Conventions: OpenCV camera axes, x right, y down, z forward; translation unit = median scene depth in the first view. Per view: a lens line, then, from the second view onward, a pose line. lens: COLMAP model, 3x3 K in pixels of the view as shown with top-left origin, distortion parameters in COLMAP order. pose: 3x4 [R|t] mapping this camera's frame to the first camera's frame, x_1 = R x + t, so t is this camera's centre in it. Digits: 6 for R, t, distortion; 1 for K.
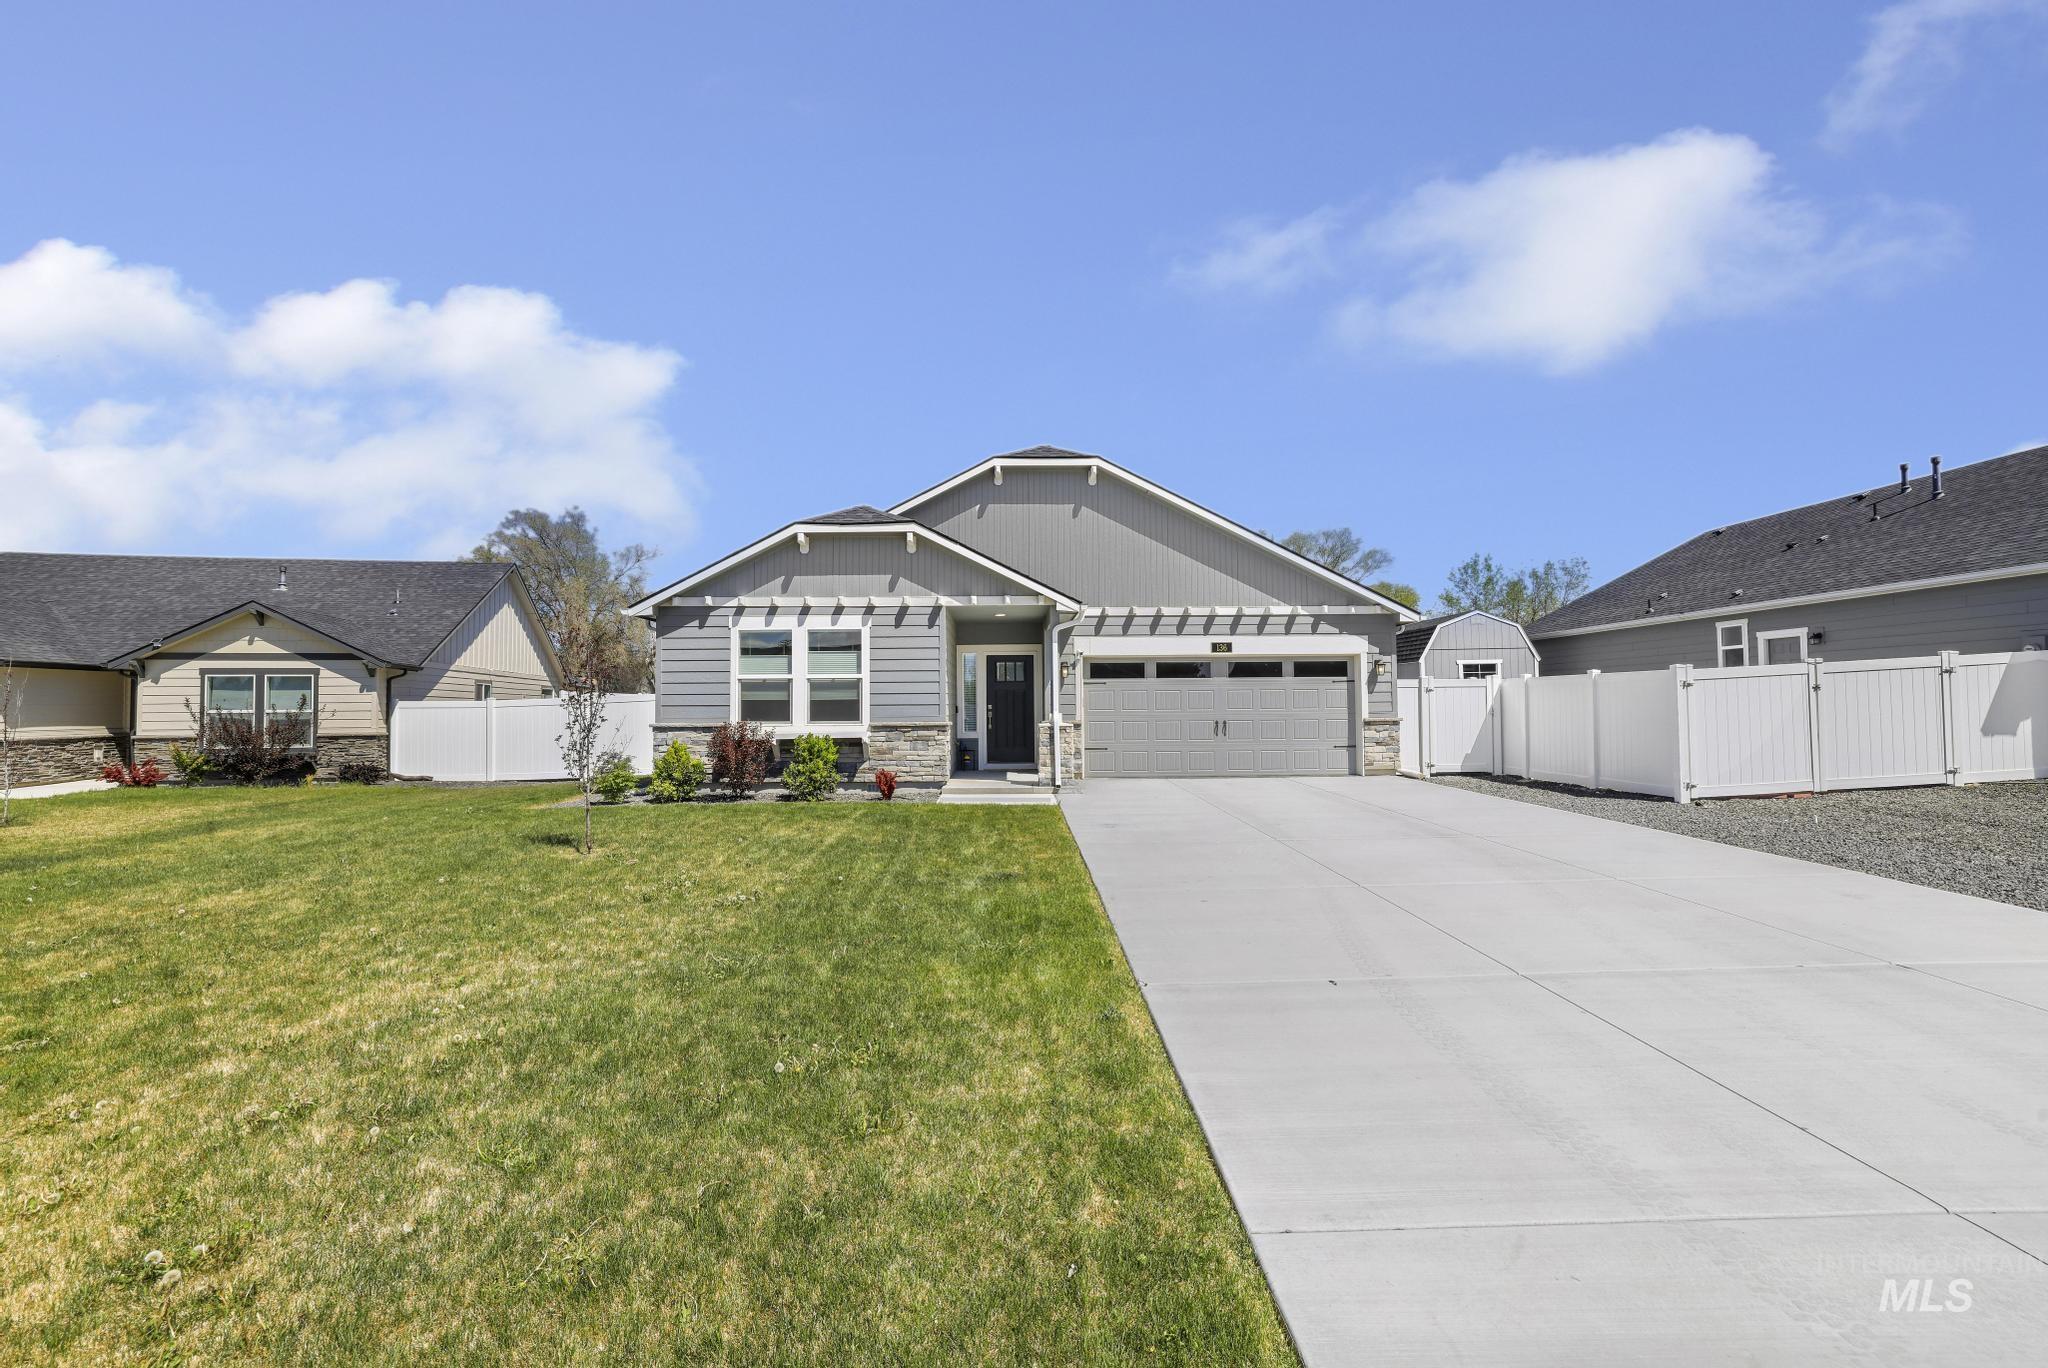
lens RADIAL K [[893.1, 0, 1025.1], [0, 893.1, 688.7], [0, 0, 1]] dist [-0.015815, 0.000060]
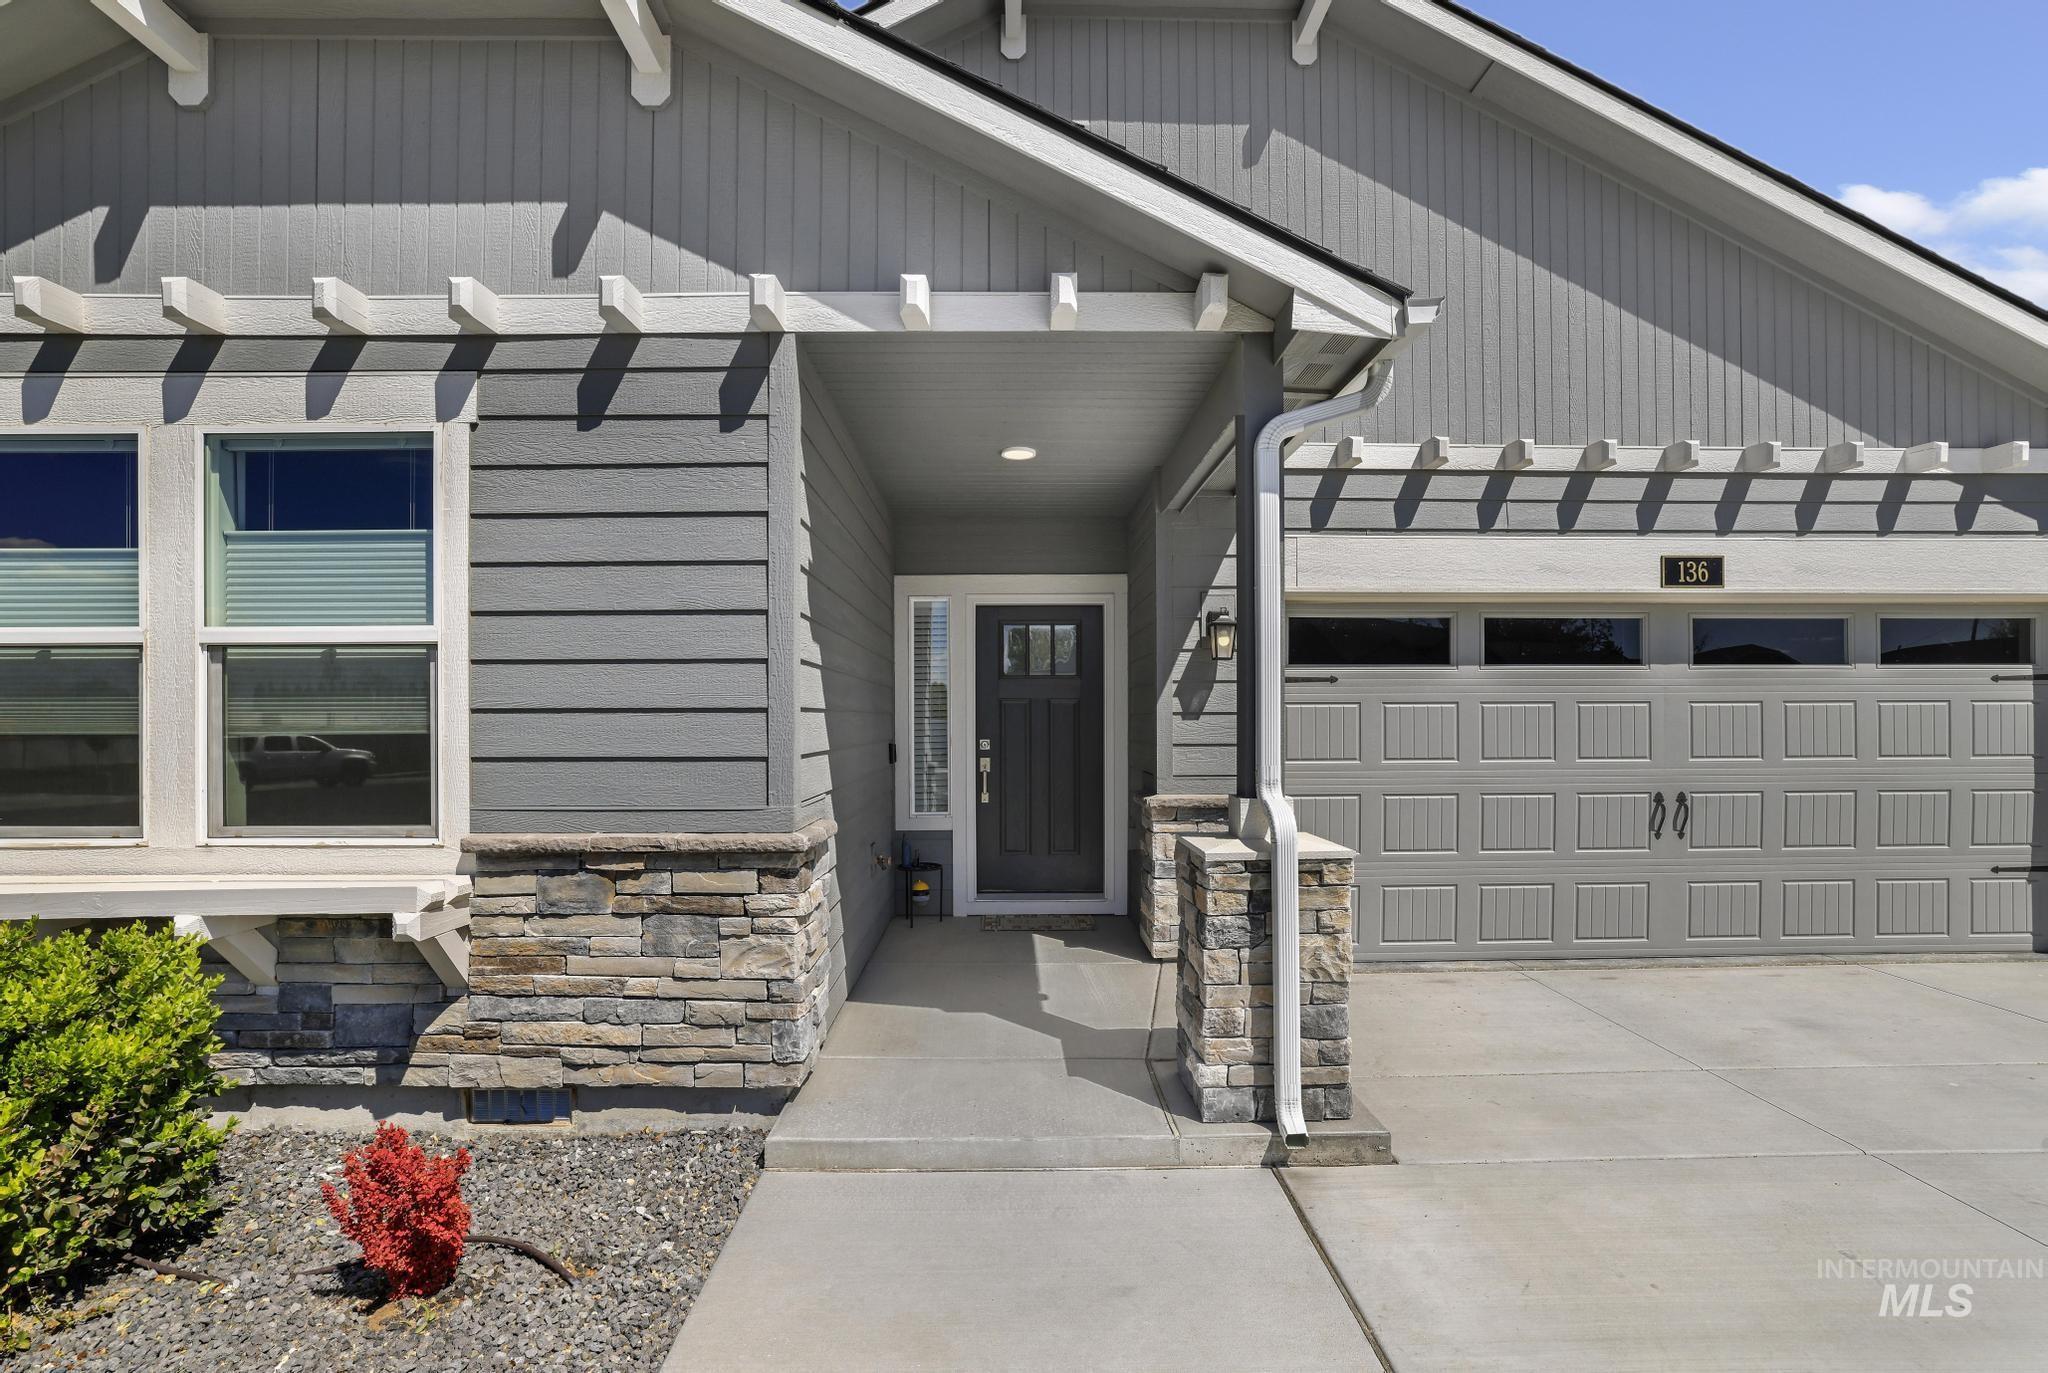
lens RADIAL K [[893.1, 0, 1024.6], [0, 893.1, 726.8], [0, 0, 1]] dist [-0.015815, 0.000060]
pose [[0.999973, 0.003995, 0.006225, -0.030614], [-0.004187, 0.999505, 0.031171, 0.002095], [-0.006098, -0.031196, 0.999495, 0.763938]]
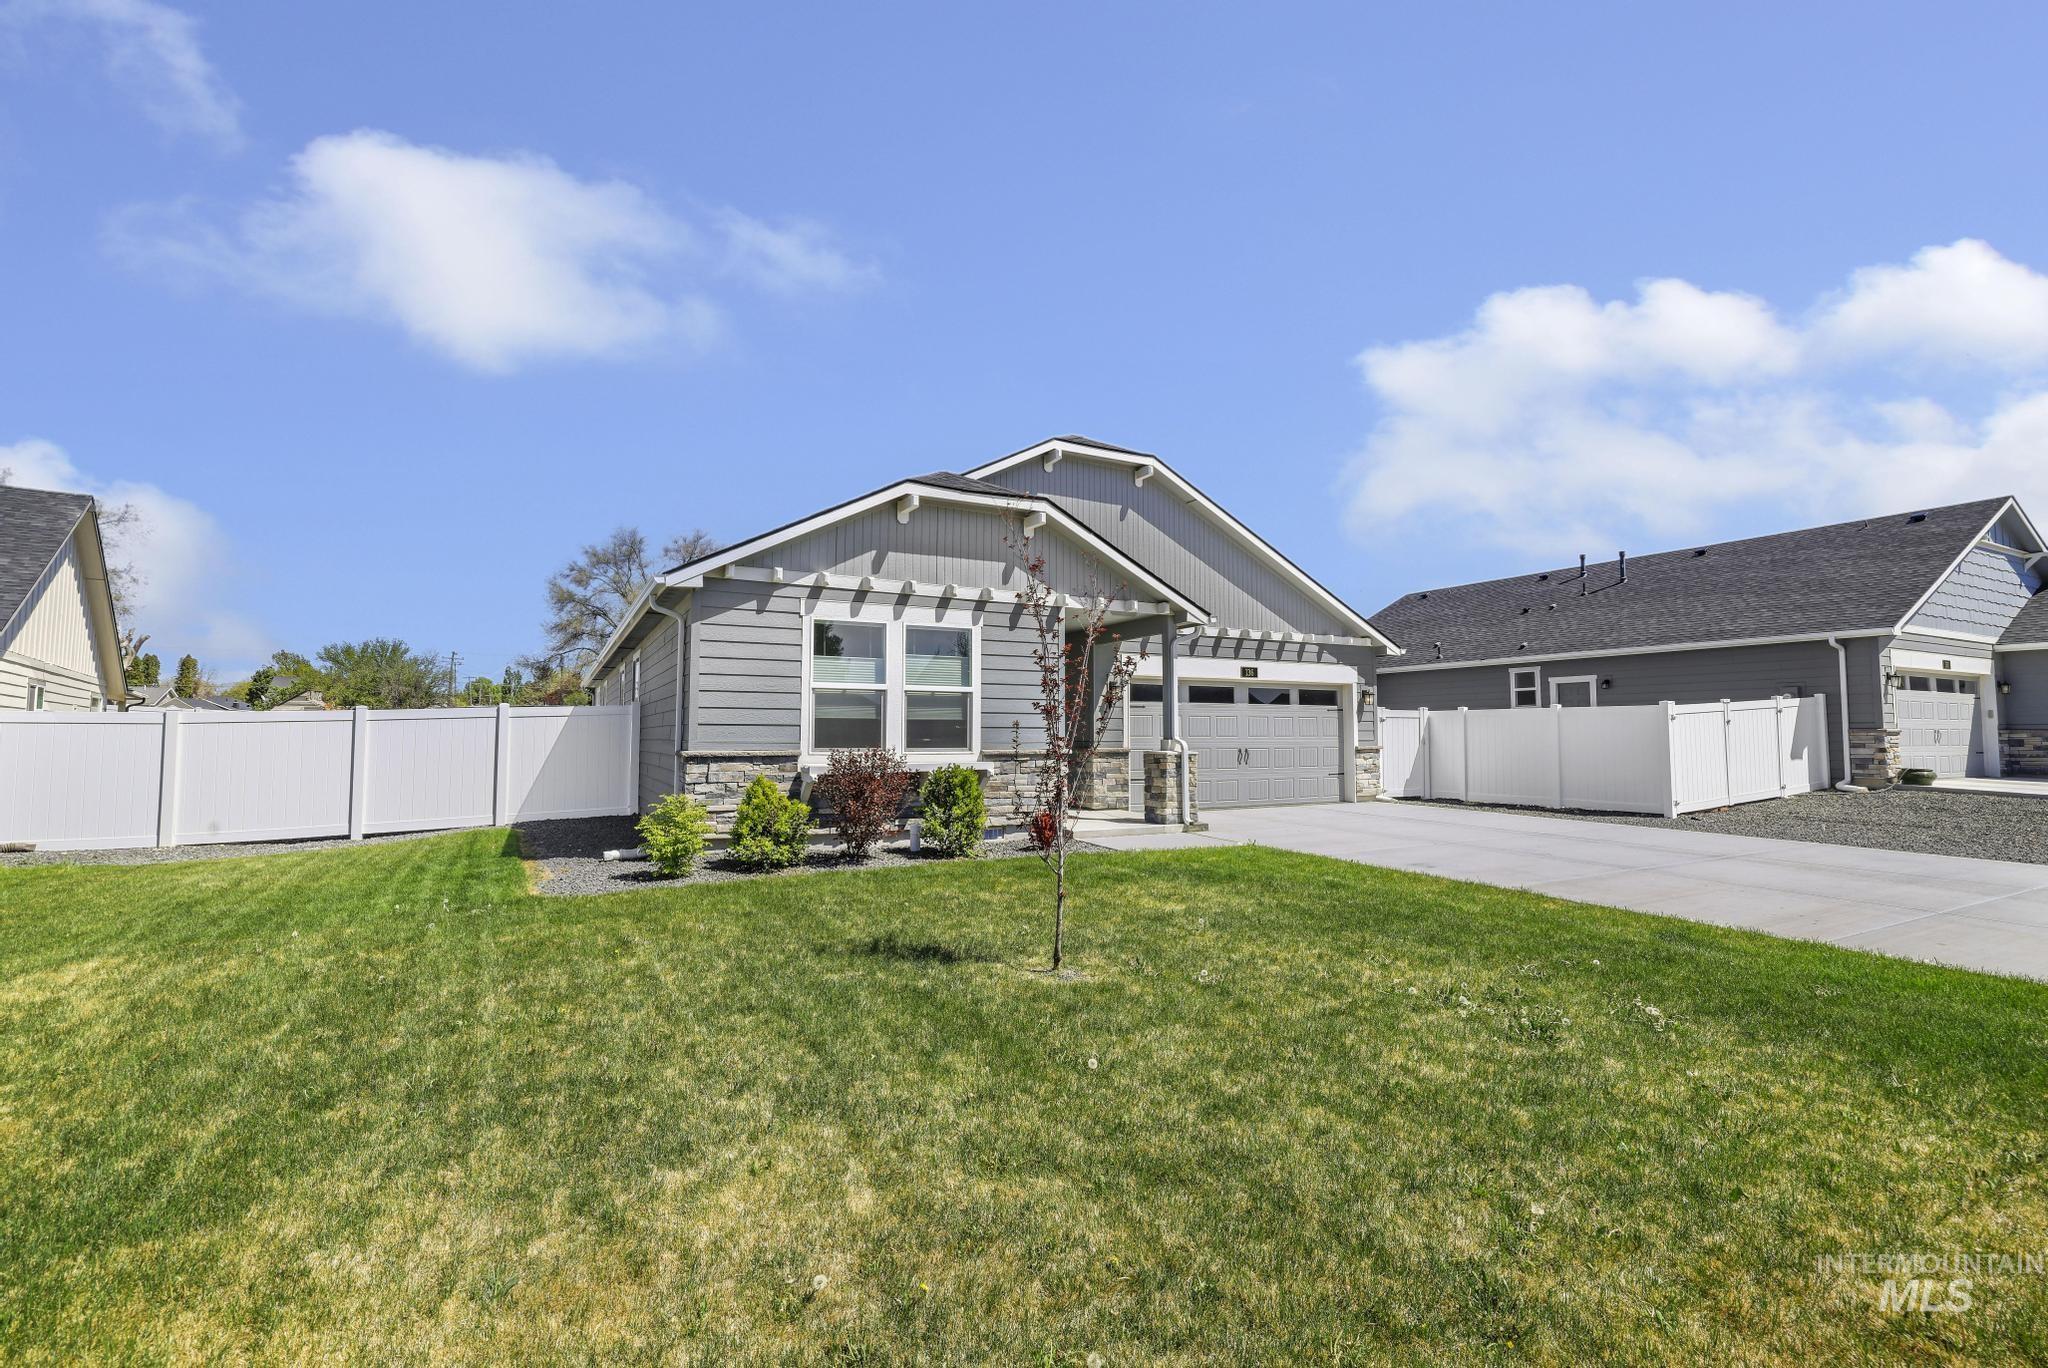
lens RADIAL K [[893.1, 0, 1014.0], [0, 893.1, 682.4], [0, 0, 1]] dist [-0.015815, 0.000060]
pose [[0.890467, 0.035552, 0.453656, -0.498948], [-0.017354, 0.998871, -0.044215, 0.013193], [-0.454716, 0.031499, 0.890079, 0.294869]]
